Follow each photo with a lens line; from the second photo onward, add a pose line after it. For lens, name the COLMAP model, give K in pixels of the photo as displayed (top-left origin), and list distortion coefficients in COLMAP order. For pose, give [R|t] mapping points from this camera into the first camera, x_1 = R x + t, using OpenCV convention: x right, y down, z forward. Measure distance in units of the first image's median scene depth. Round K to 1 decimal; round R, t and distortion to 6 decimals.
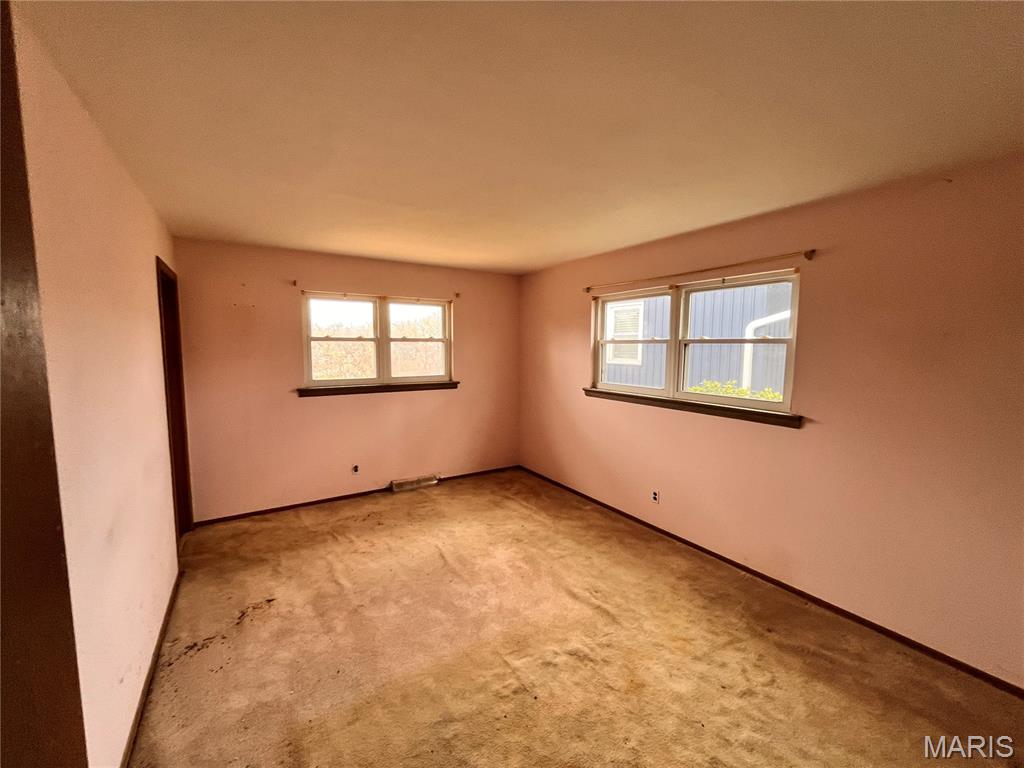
lens RADIAL K [[412.8, 0, 505.1], [0, 412.8, 383.2], [0, 0, 1]] dist [-0.006110, 0.000061]
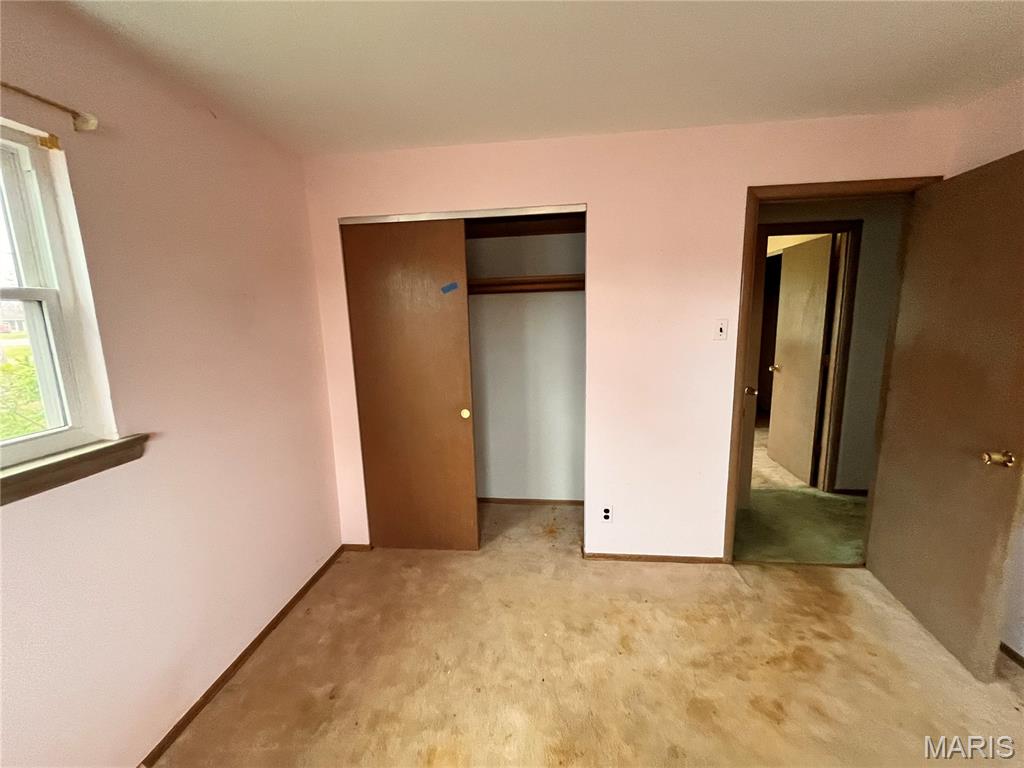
lens RADIAL K [[412.8, 0, 513.7], [0, 412.8, 378.3], [0, 0, 1]] dist [-0.006110, 0.000061]
pose [[-0.789014, -0.082481, 0.608813, -0.006024], [0.085007, 0.966759, 0.241144, -0.092712], [-0.608466, 0.242019, -0.755775, 1.236955]]
